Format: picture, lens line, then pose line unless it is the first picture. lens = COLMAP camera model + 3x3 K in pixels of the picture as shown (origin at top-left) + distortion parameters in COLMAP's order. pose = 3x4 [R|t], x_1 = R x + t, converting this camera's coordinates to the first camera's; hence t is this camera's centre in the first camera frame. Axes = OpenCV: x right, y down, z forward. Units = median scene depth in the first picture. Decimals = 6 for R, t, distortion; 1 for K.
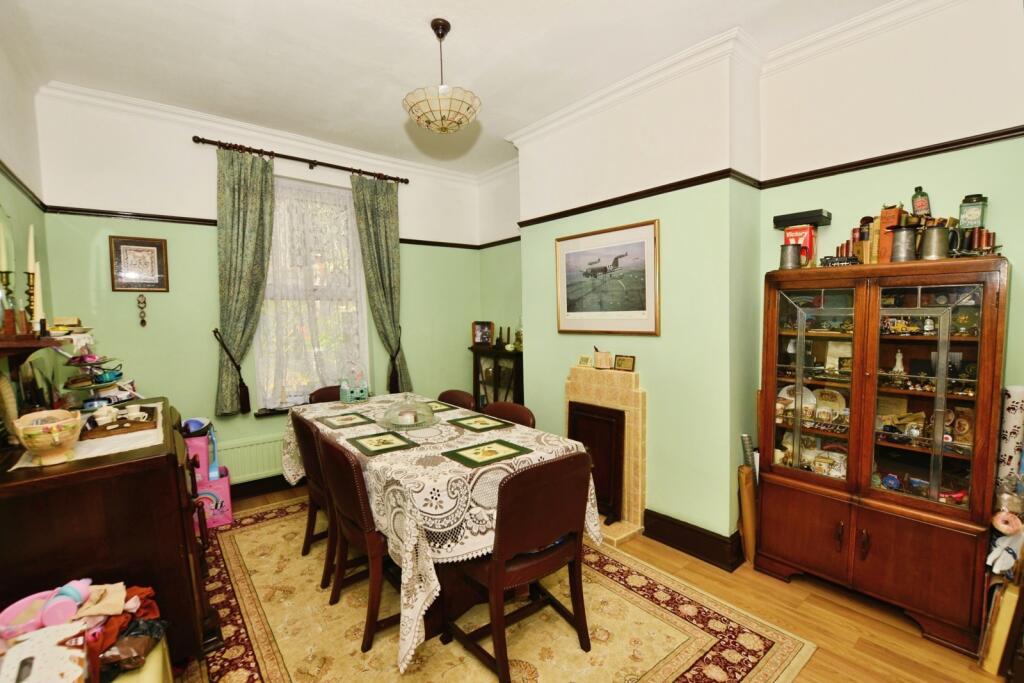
lens RADIAL K [[448.0, 0, 512.0], [0, 448.0, 341.5], [0, 0, 1]] dist [-0.039172, 0.000167]
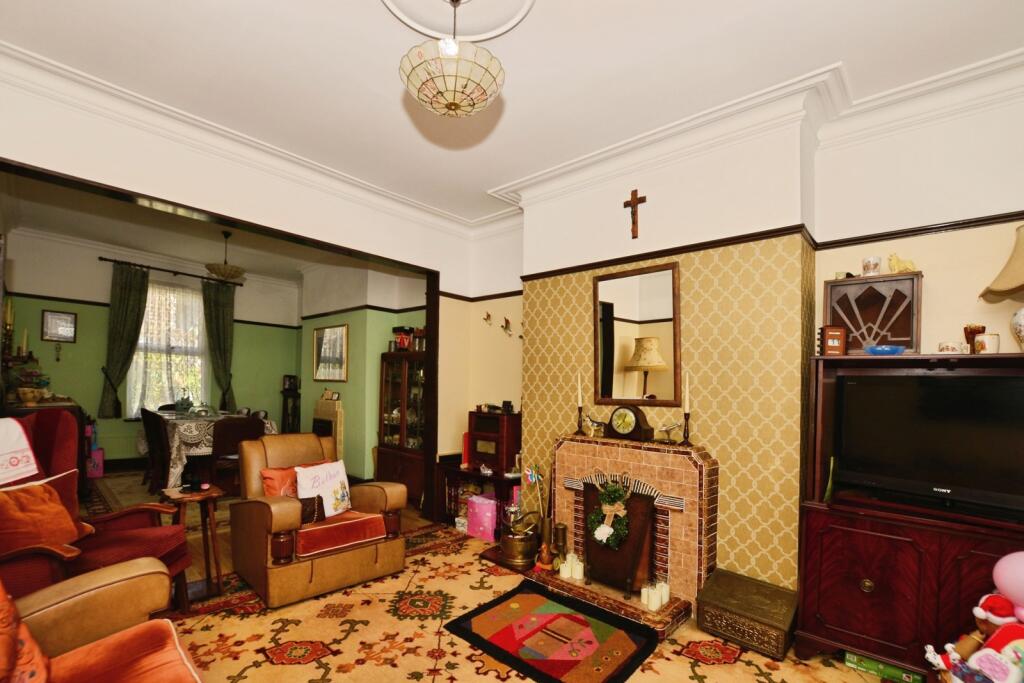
lens RADIAL K [[461.3, 0, 509.2], [0, 461.3, 392.4], [0, 0, 1]] dist [-0.028561, -0.000107]
pose [[0.987832, 0.055400, 0.145320, 0.630582], [-0.047483, 0.997222, -0.057396, 0.096554], [-0.148096, 0.049798, 0.987718, -0.948859]]
